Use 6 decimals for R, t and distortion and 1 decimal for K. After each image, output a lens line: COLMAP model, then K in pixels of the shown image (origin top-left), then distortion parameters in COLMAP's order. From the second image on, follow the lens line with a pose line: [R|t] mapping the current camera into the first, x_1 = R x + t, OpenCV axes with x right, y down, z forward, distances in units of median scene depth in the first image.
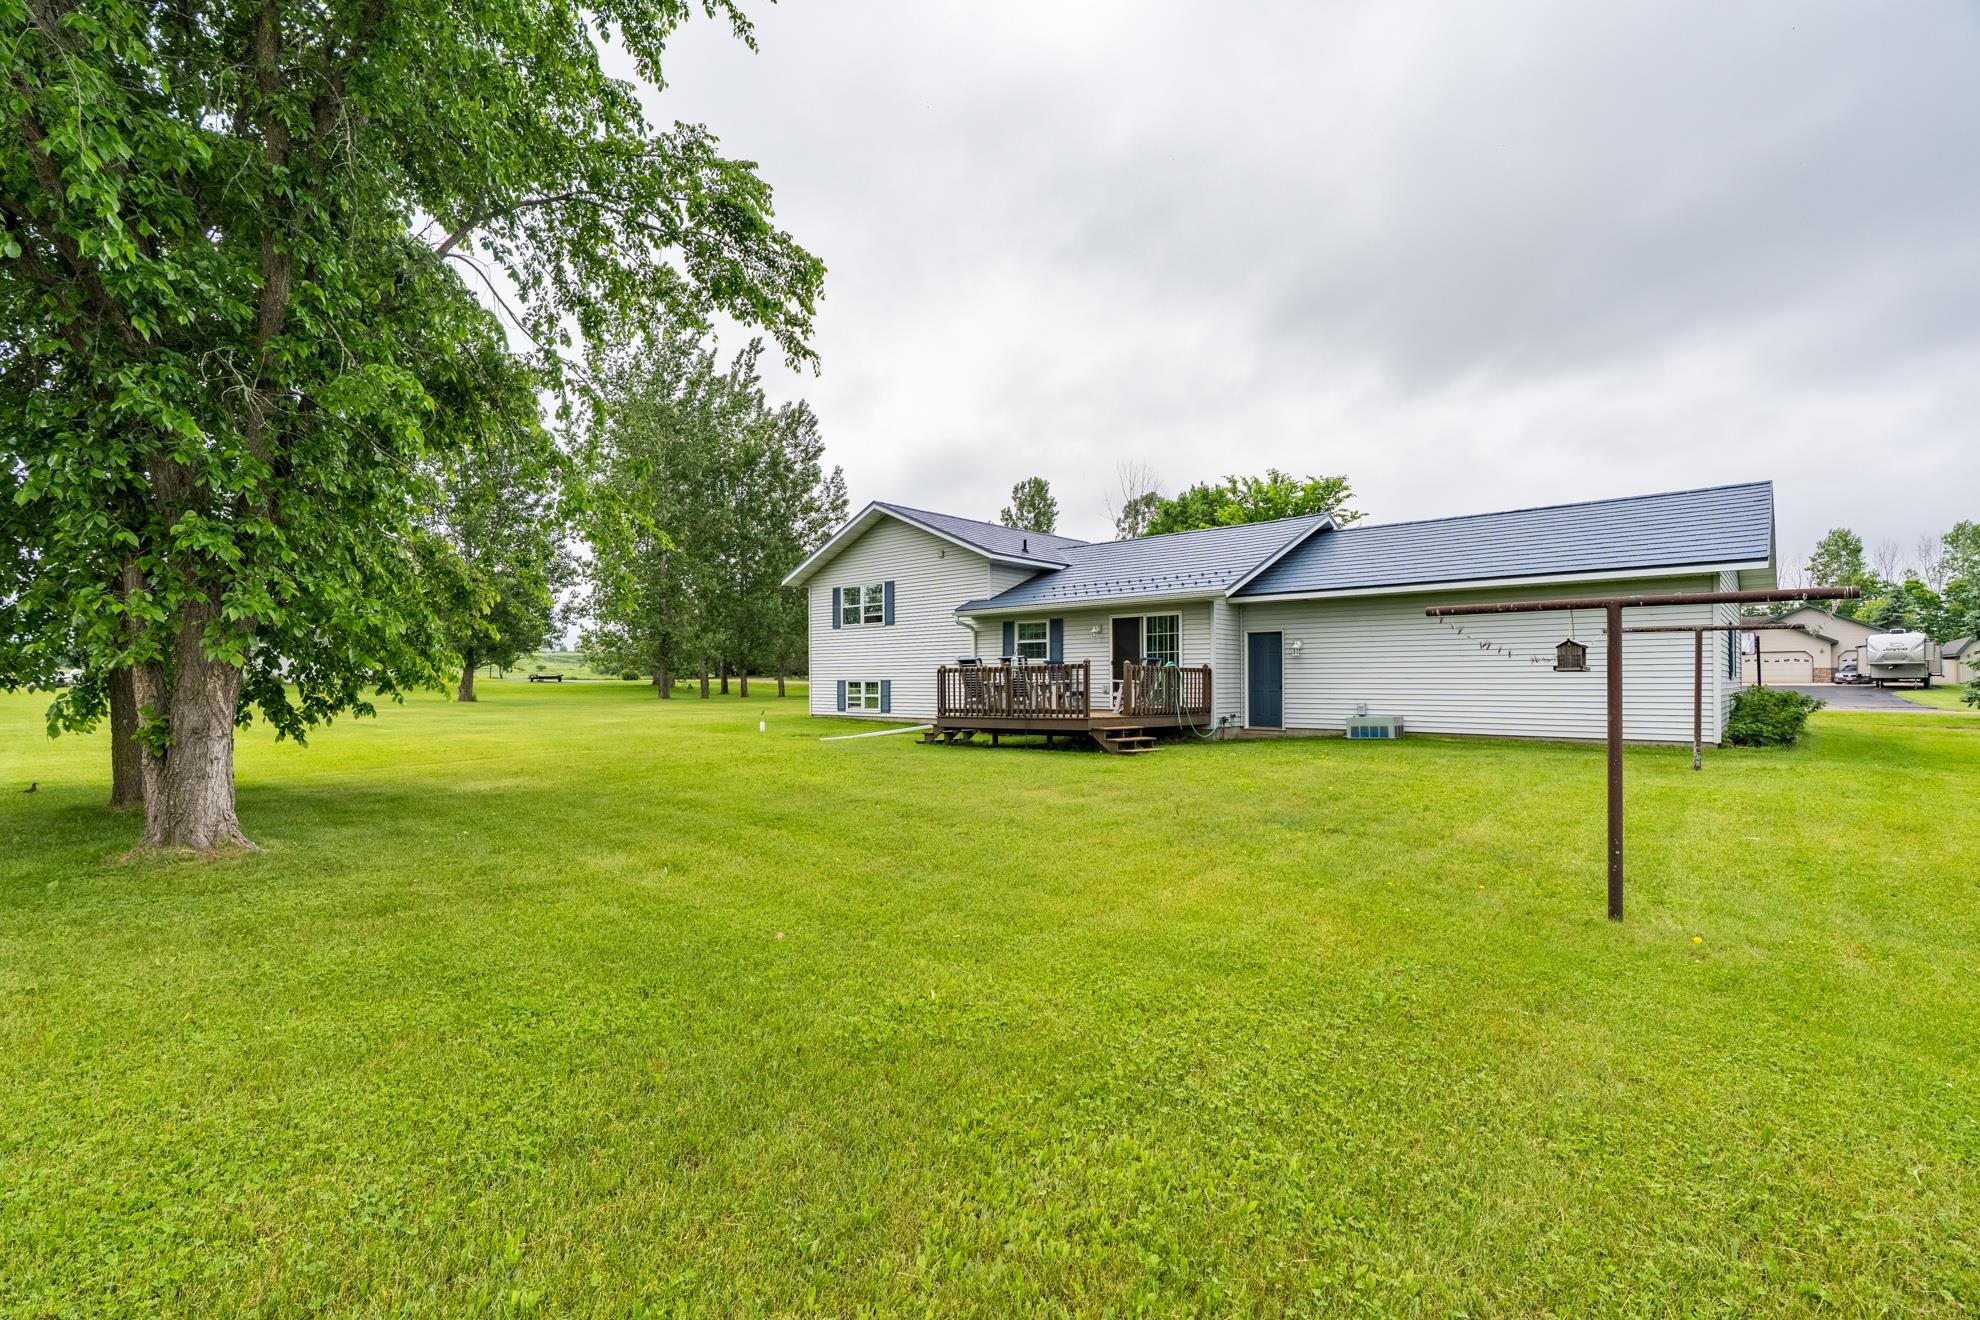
lens RADIAL K [[899.7, 0, 981.1], [0, 899.7, 667.0], [0, 0, 1]] dist [-0.013982, 0.006573]
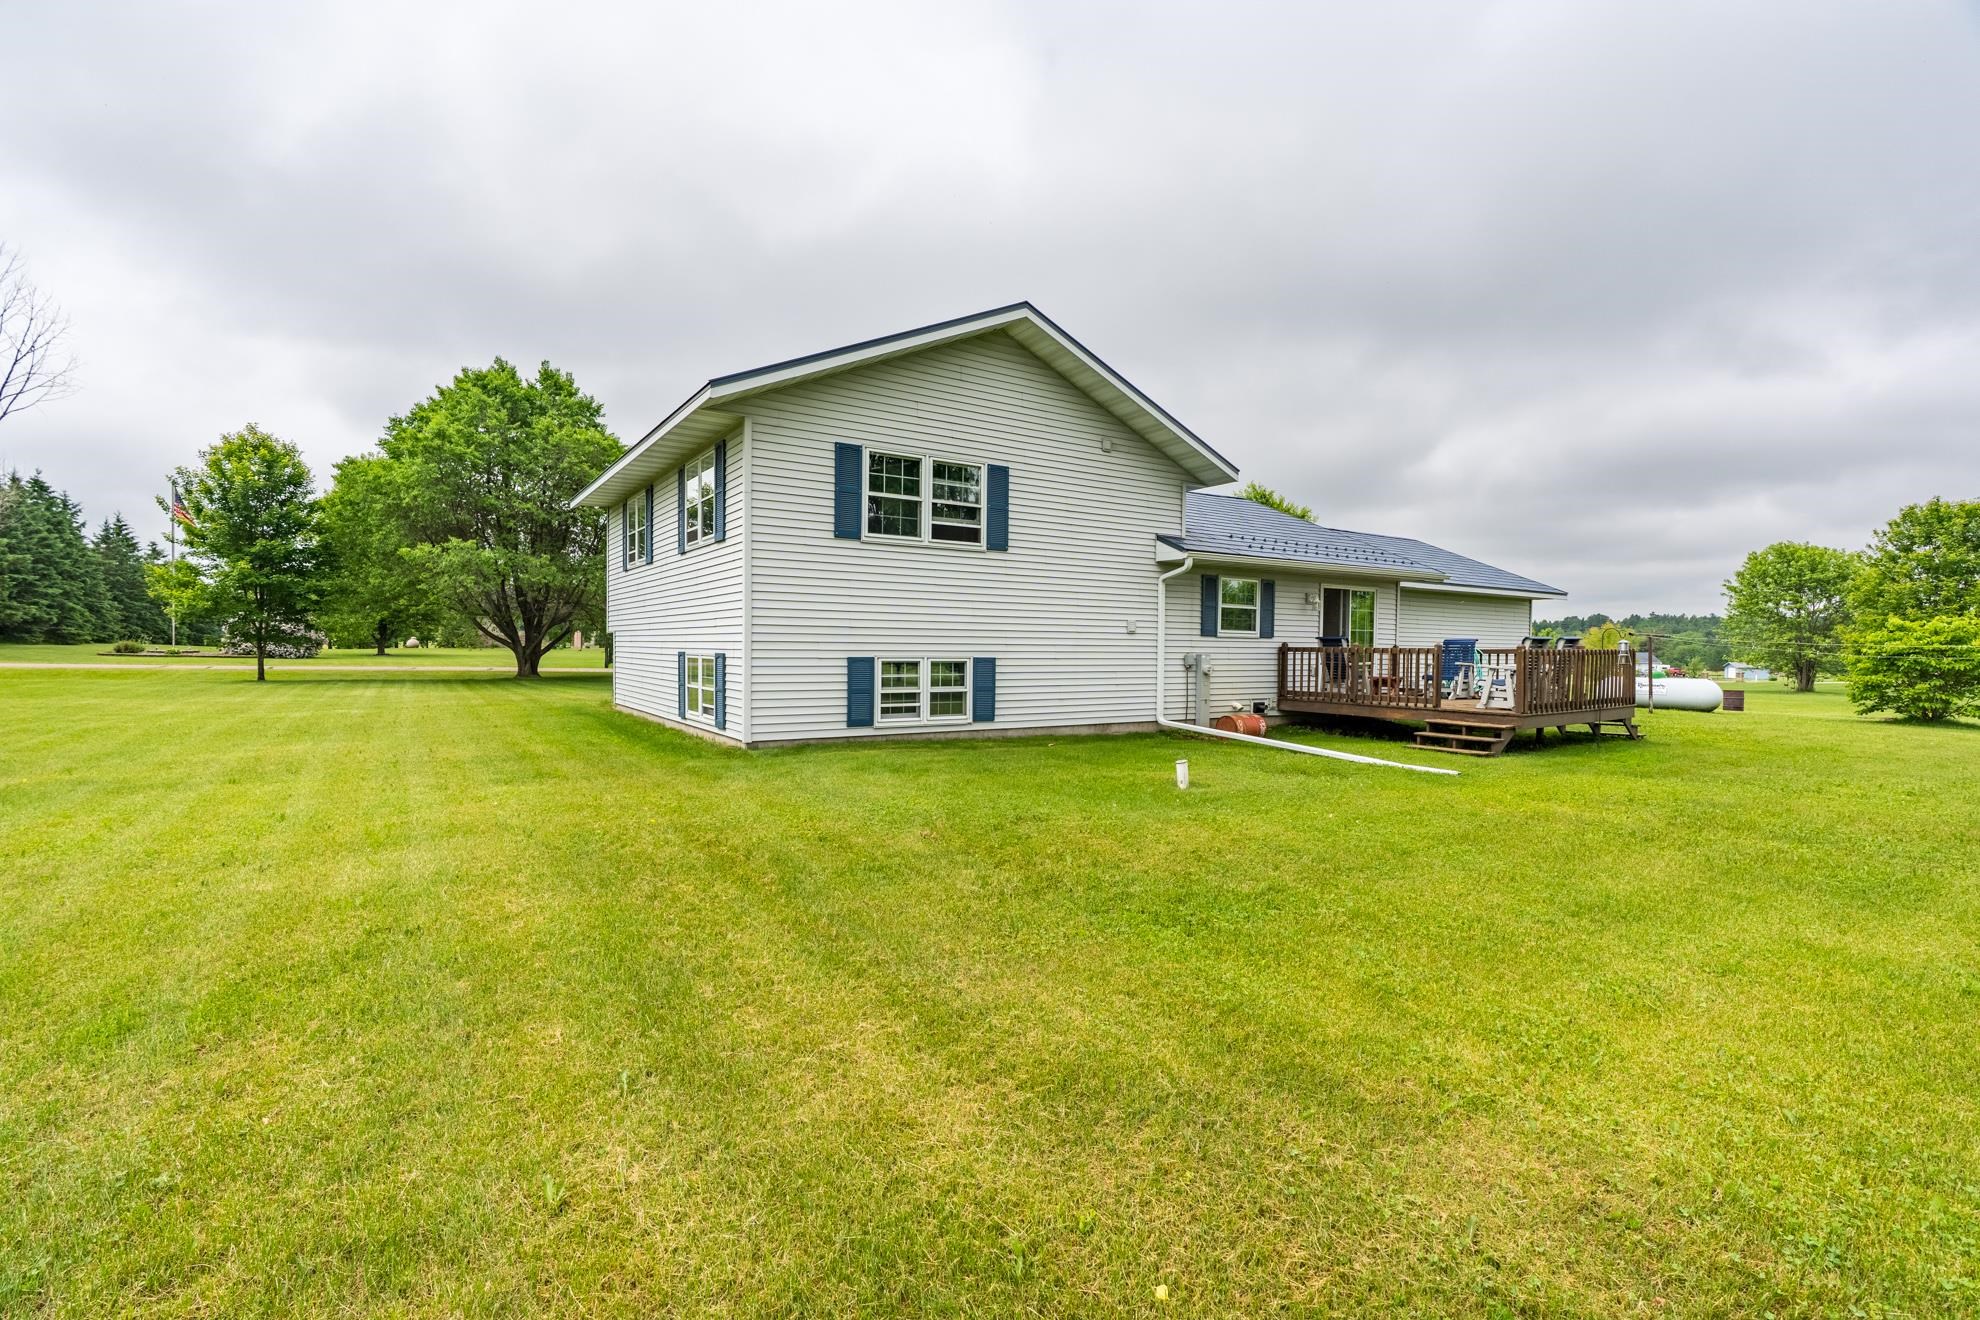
lens RADIAL K [[899.7, 0, 981.7], [0, 899.7, 670.6], [0, 0, 1]] dist [-0.013982, 0.006573]
pose [[0.249995, -0.014027, 0.968145, -0.597096], [-0.024939, 0.999470, 0.020920, 0.011086], [-0.967926, -0.029375, 0.249513, 0.869500]]
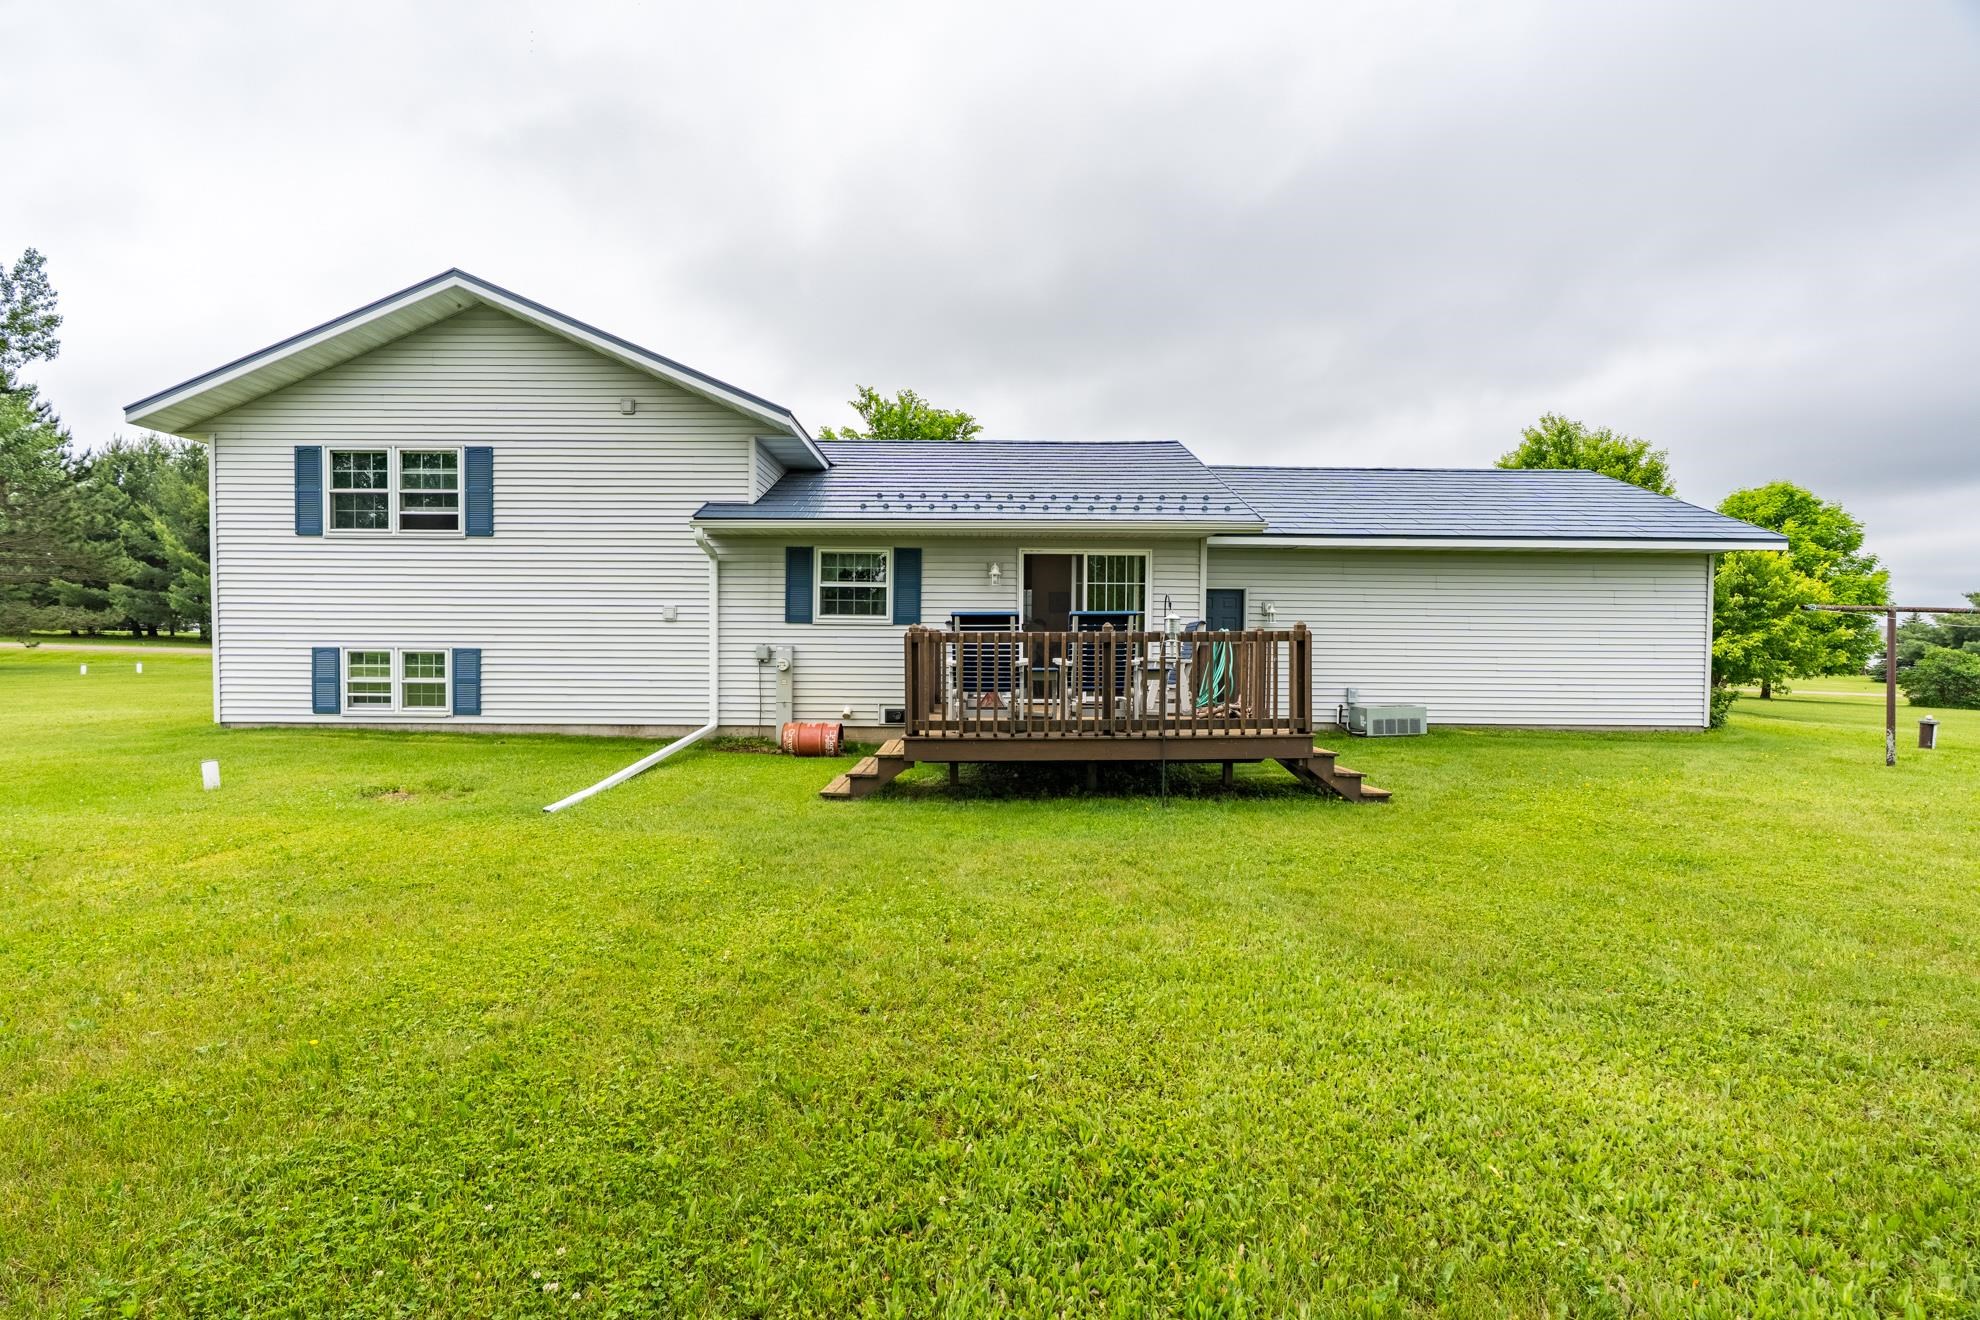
lens RADIAL K [[899.7, 0, 1008.3], [0, 899.7, 663.7], [0, 0, 1]] dist [-0.013982, 0.006573]
pose [[0.737168, -0.005144, 0.675690, -0.217315], [-0.021129, 0.999307, 0.030660, 0.001514], [-0.675379, -0.036878, 0.736548, 0.439251]]
